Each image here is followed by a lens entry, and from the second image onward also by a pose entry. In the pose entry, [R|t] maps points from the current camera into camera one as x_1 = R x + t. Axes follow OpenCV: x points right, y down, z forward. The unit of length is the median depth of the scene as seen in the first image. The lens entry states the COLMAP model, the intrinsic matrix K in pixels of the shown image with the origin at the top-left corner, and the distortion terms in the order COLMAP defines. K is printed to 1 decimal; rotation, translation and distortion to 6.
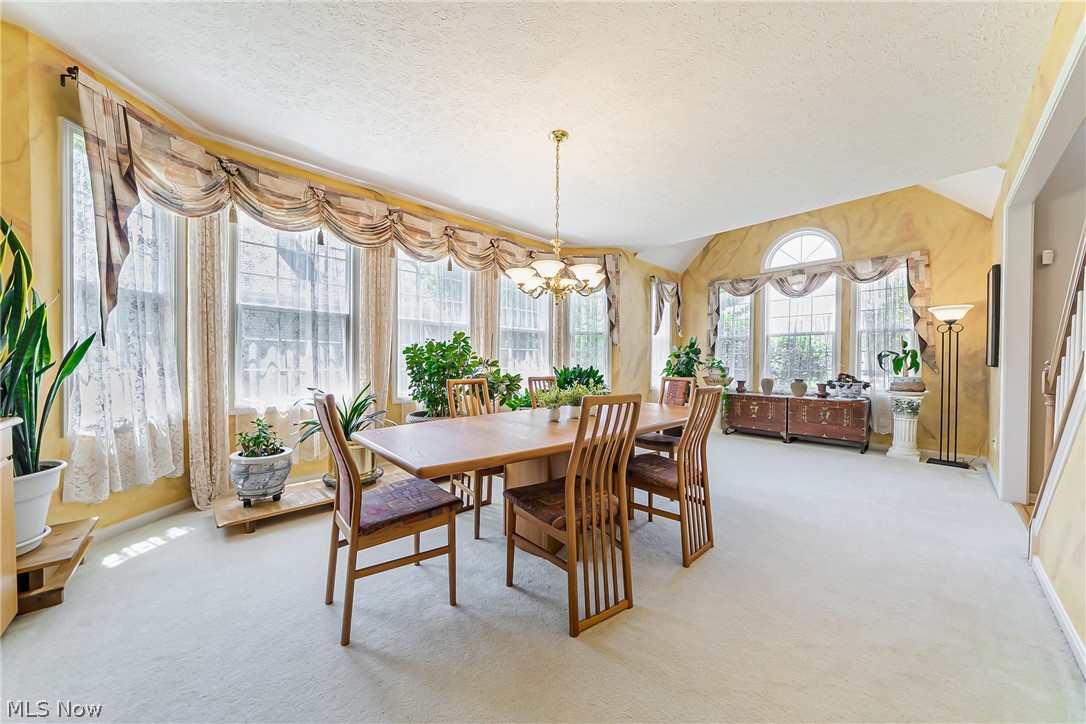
lens RADIAL K [[373.9, 0, 542.3], [0, 373.9, 367.8], [0, 0, 1]] dist [-0.002878, -0.000255]
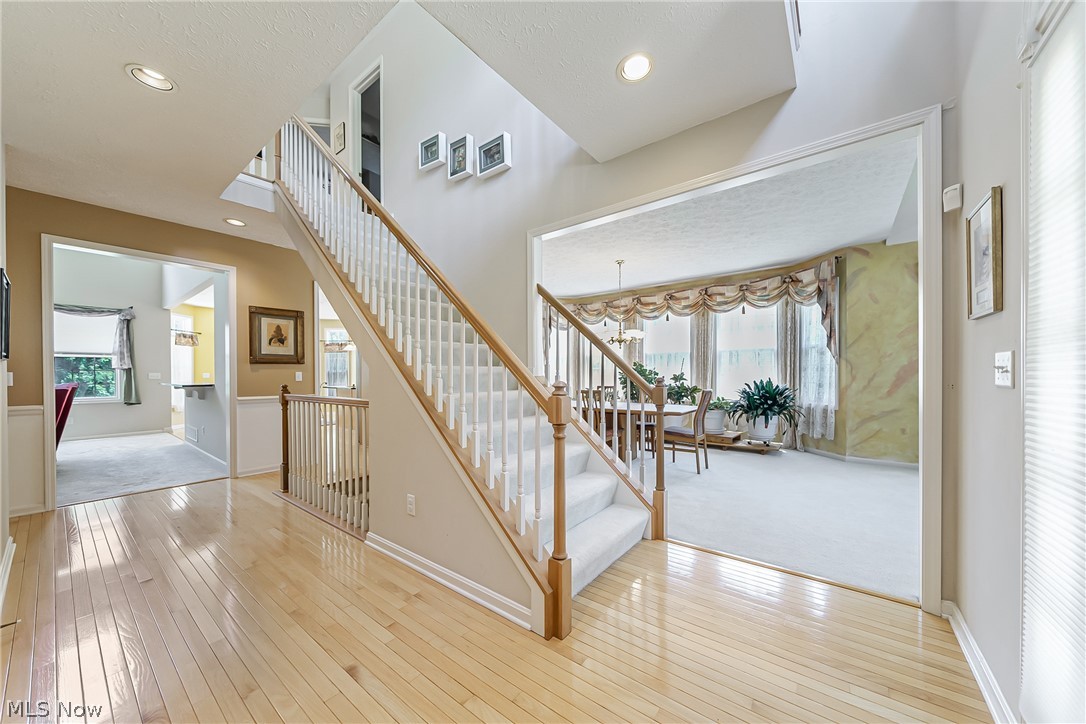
lens RADIAL K [[373.9, 0, 542.3], [0, 373.9, 367.8], [0, 0, 1]] dist [-0.002878, -0.000255]
pose [[0.161939, -0.031880, -0.986286, 1.256022], [-0.009504, 0.999381, -0.033864, 0.003160], [0.986755, 0.014858, 0.161536, 0.202806]]
